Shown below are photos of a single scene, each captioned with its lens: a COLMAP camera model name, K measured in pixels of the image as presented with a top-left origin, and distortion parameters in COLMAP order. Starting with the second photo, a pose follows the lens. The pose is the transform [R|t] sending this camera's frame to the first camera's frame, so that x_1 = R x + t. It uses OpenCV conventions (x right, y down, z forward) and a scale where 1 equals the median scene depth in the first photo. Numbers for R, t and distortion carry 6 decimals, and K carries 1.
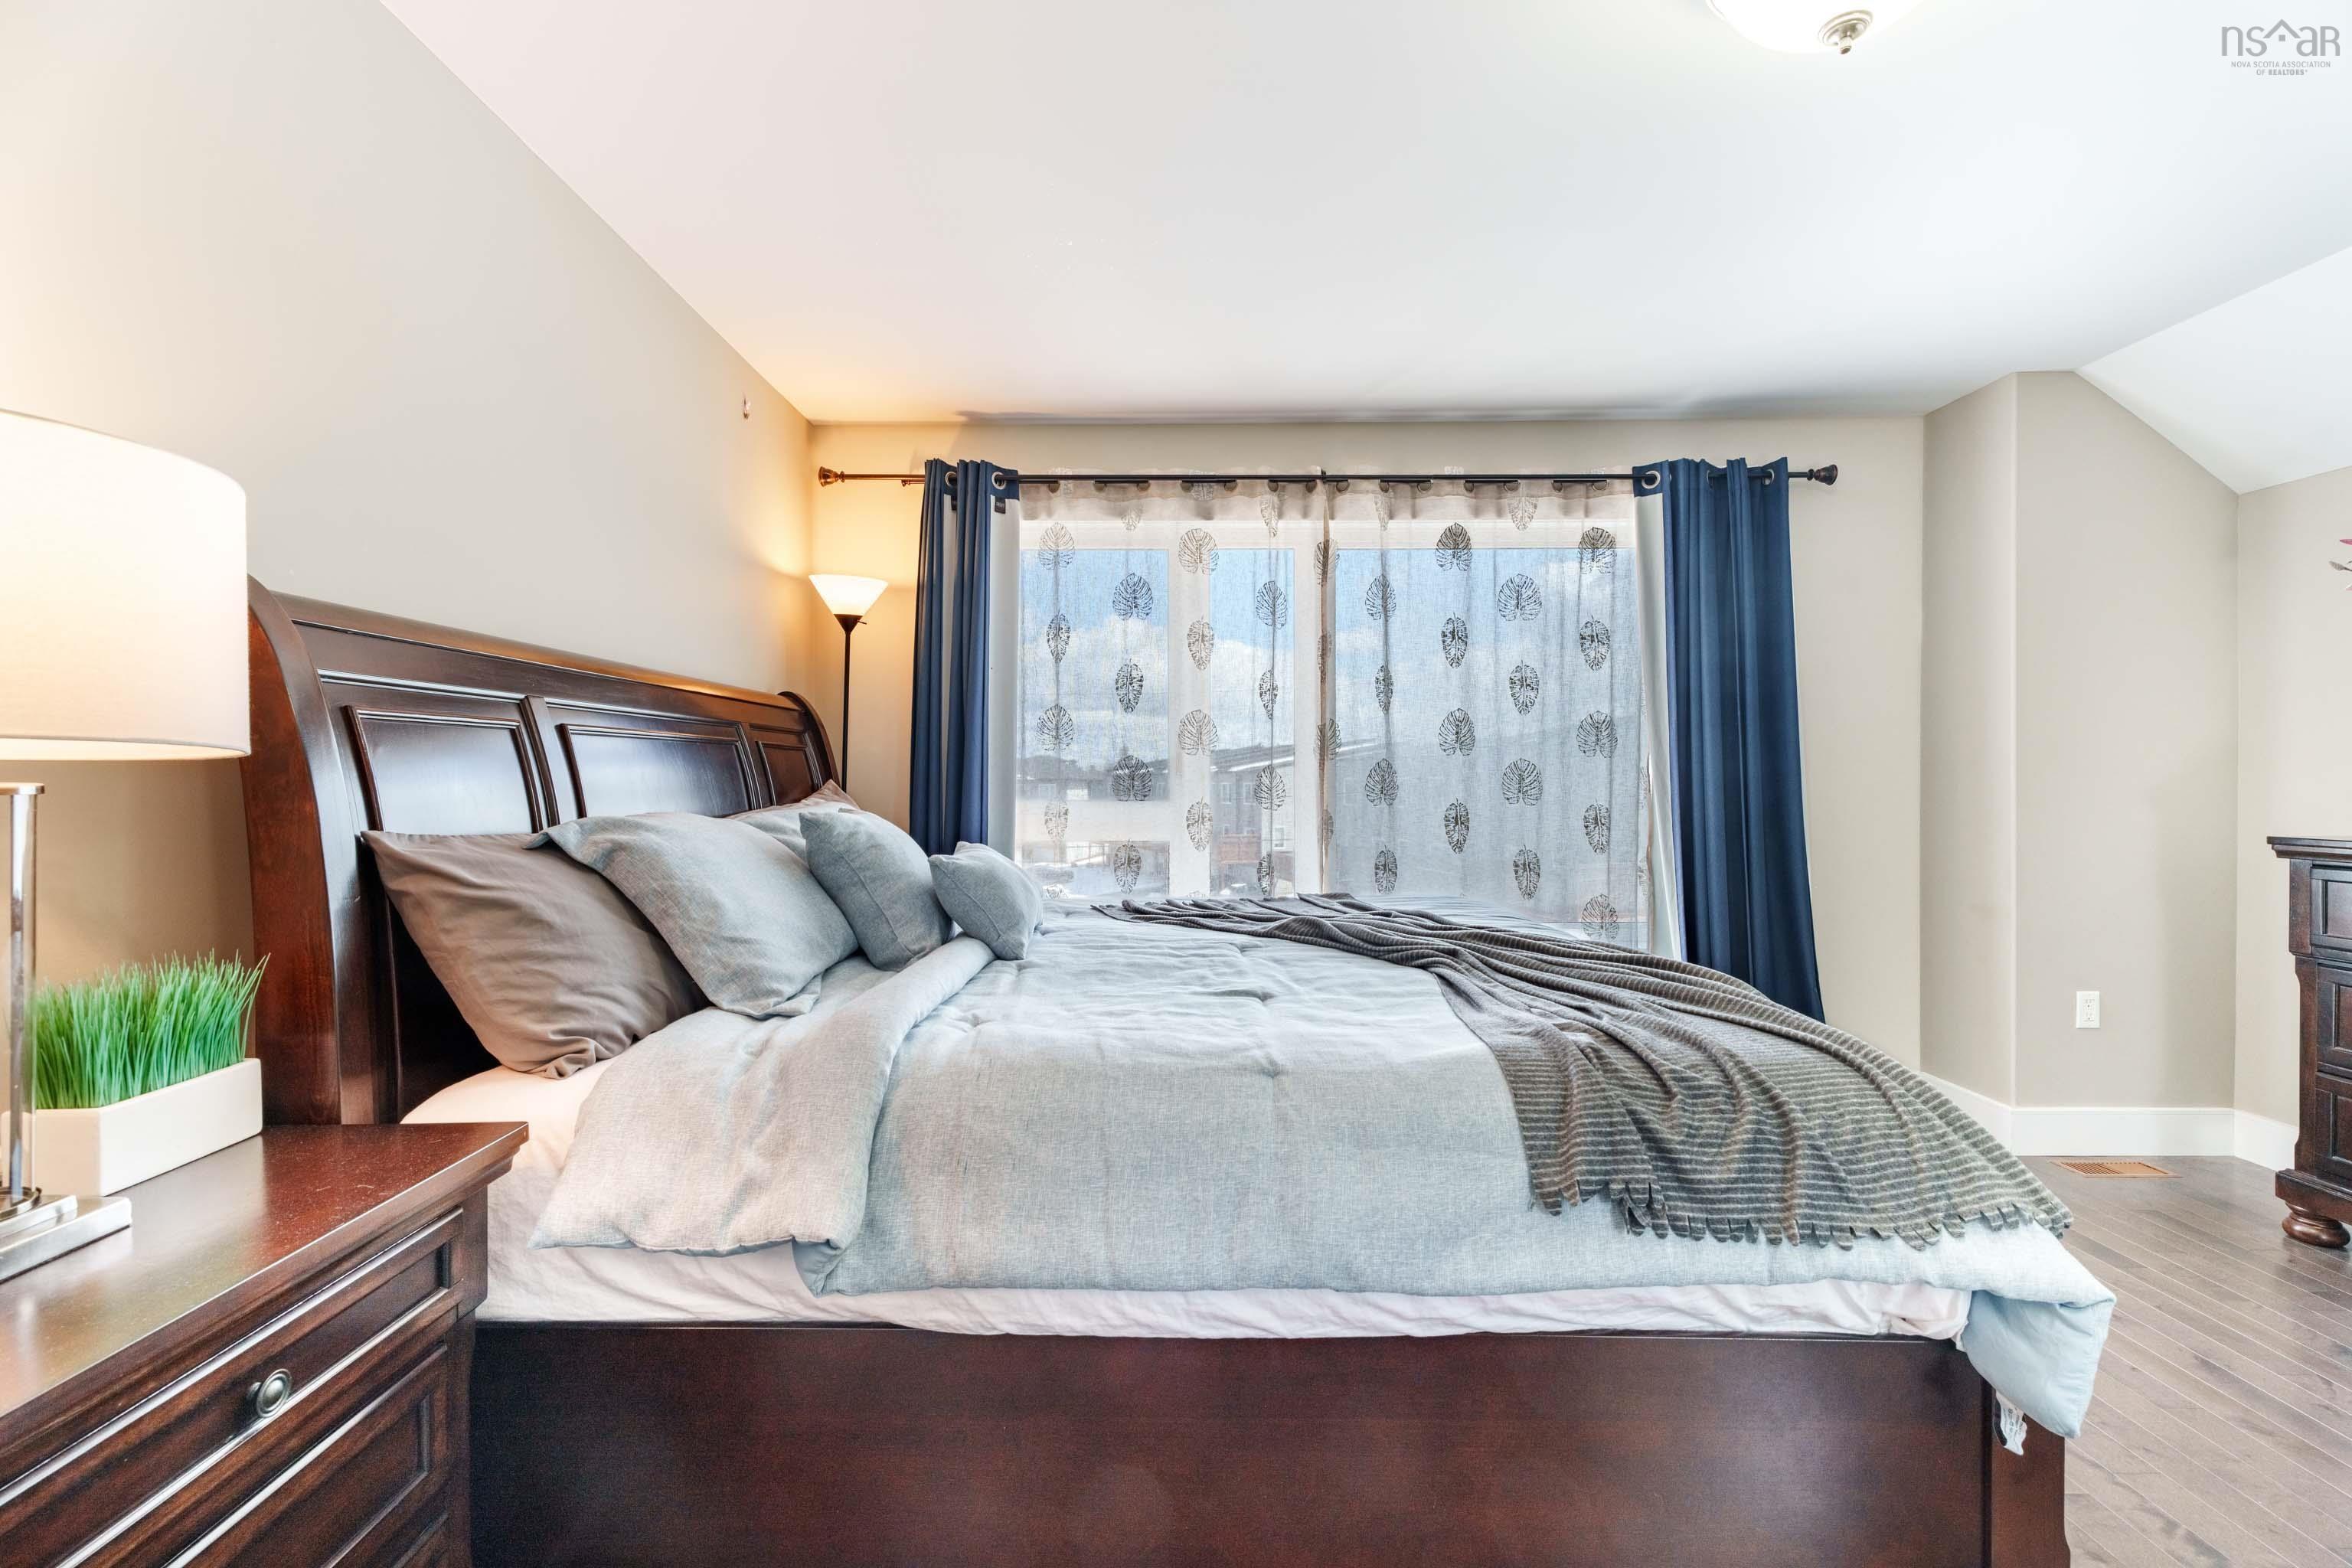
lens RADIAL K [[1049.3, 0, 1173.0], [0, 1049.3, 781.0], [0, 0, 1]] dist [0.001090, -0.000626]
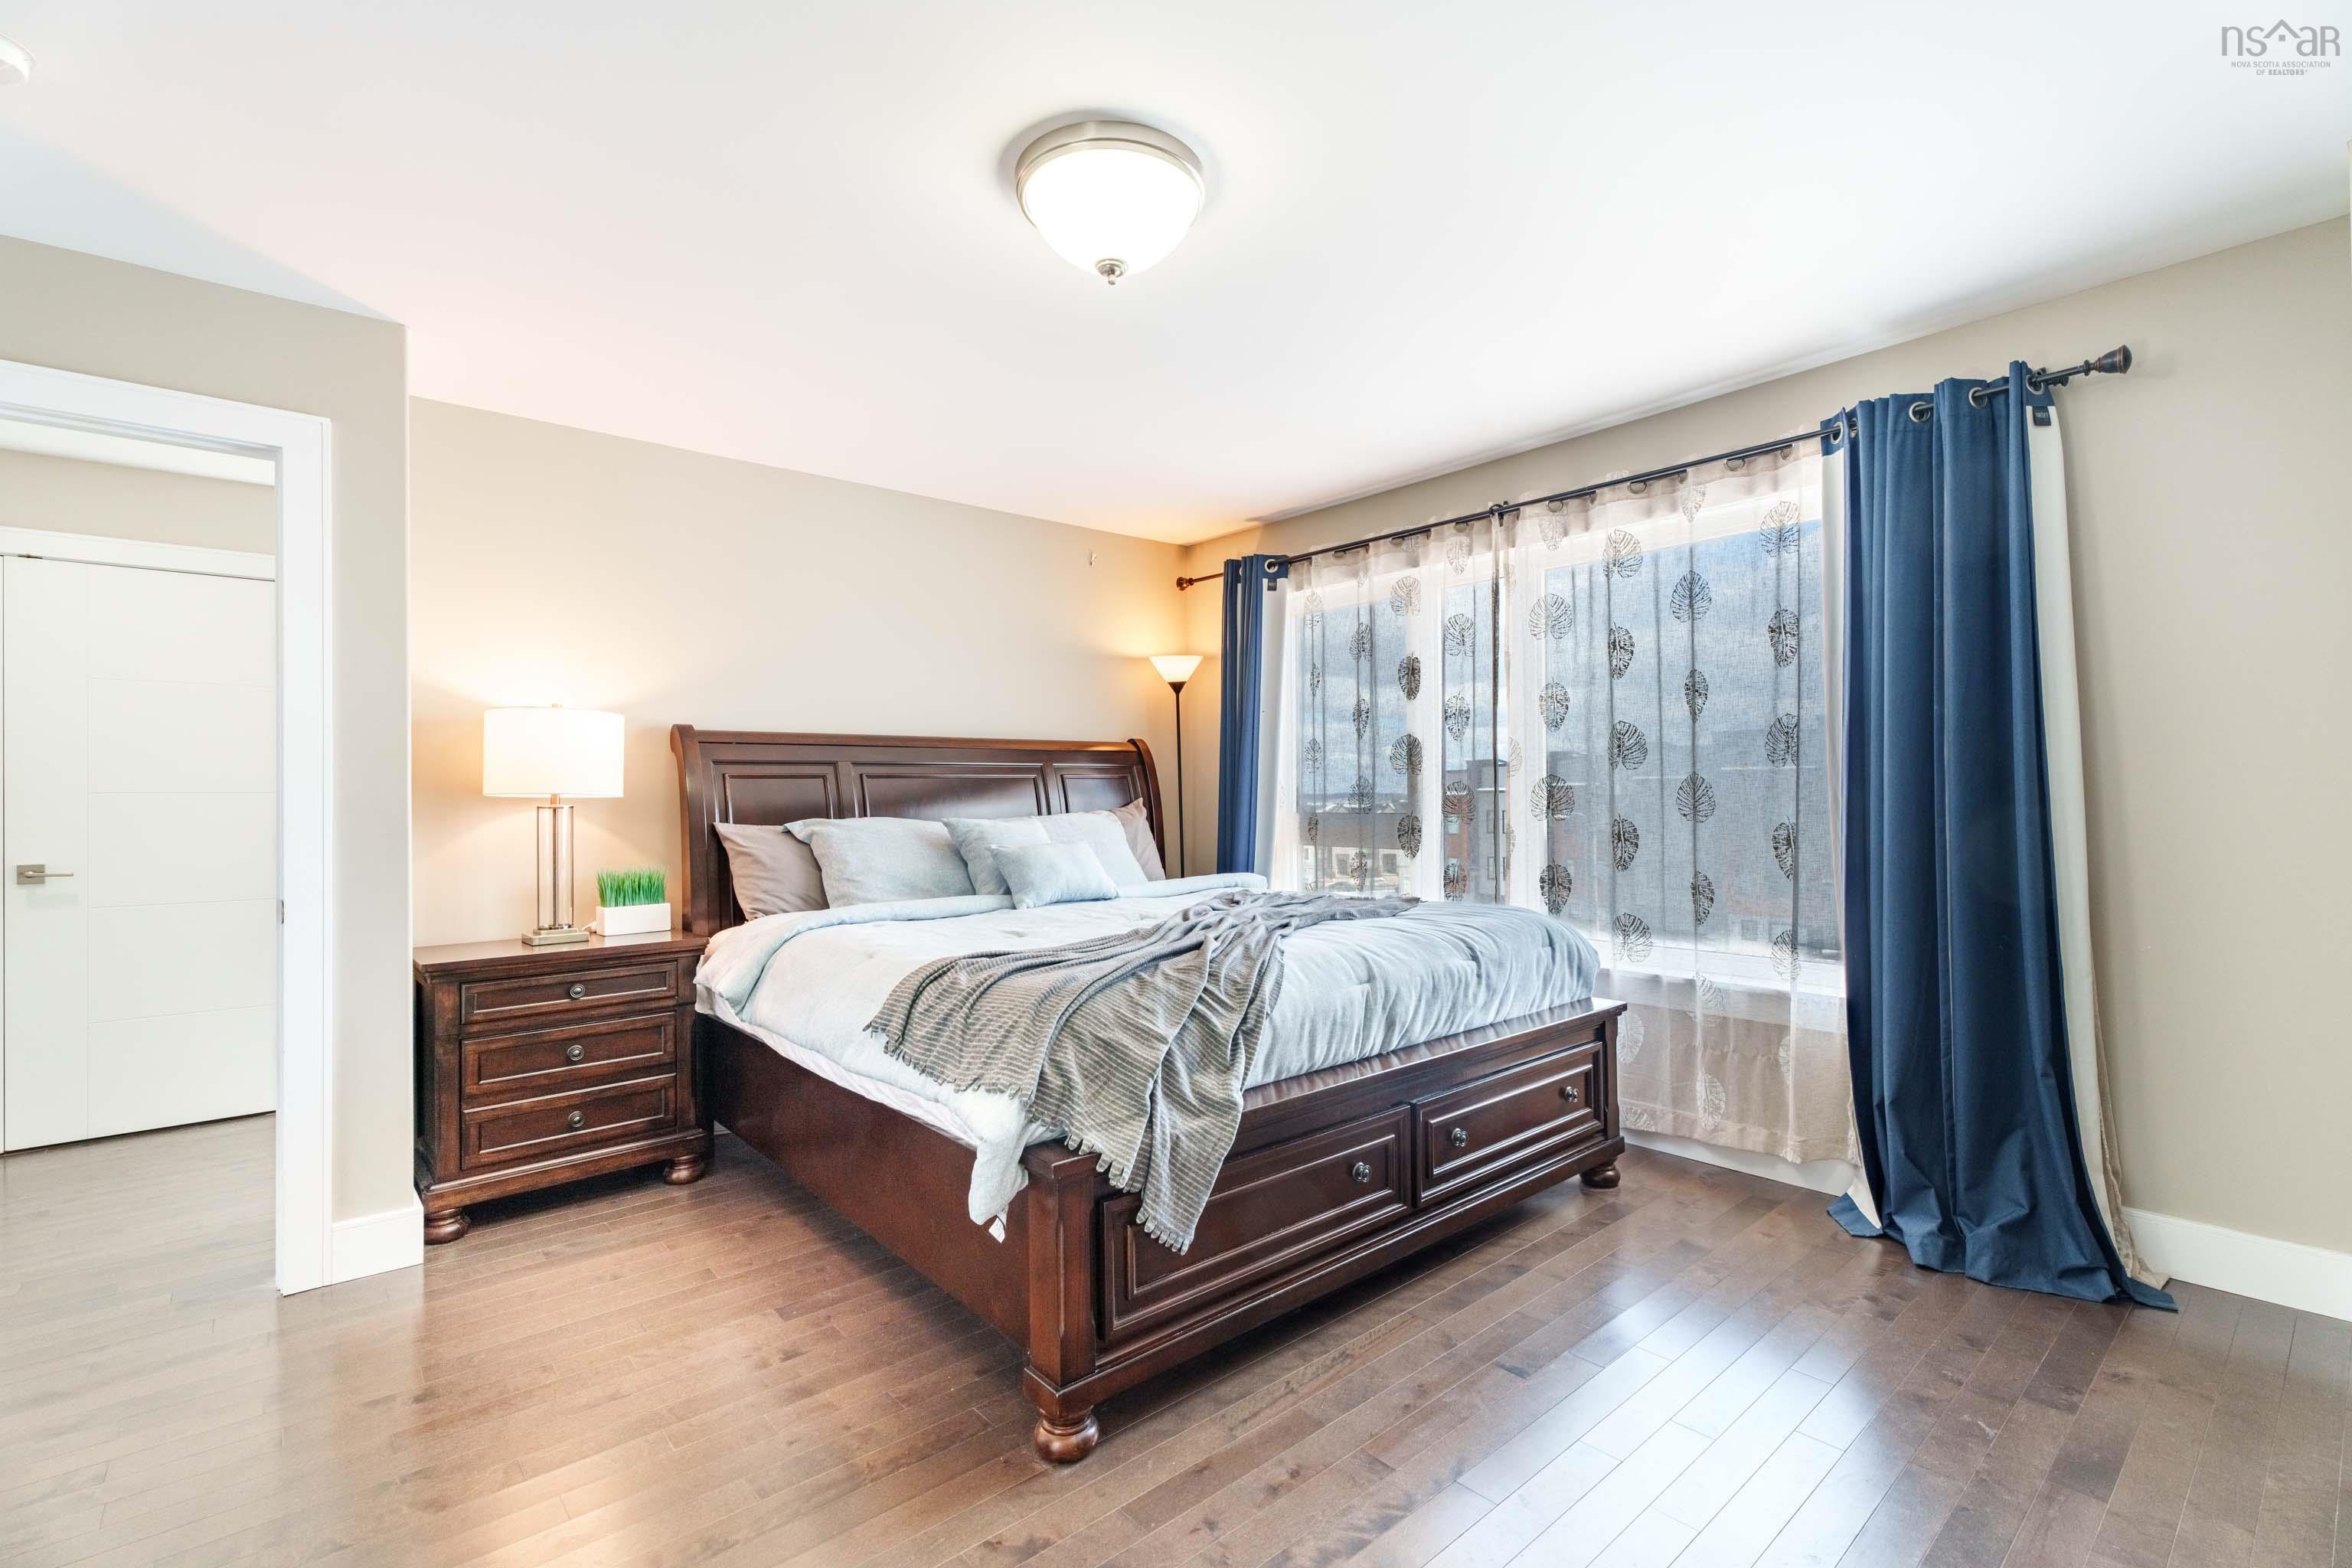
lens RADIAL K [[1049.3, 0, 1193.7], [0, 1049.3, 791.0], [0, 0, 1]] dist [0.001090, -0.000626]
pose [[0.662443, -0.006801, -0.749082, 0.734333], [0.009127, 0.999958, -0.001008, -0.007117], [0.749057, -0.006169, 0.662477, 0.065104]]
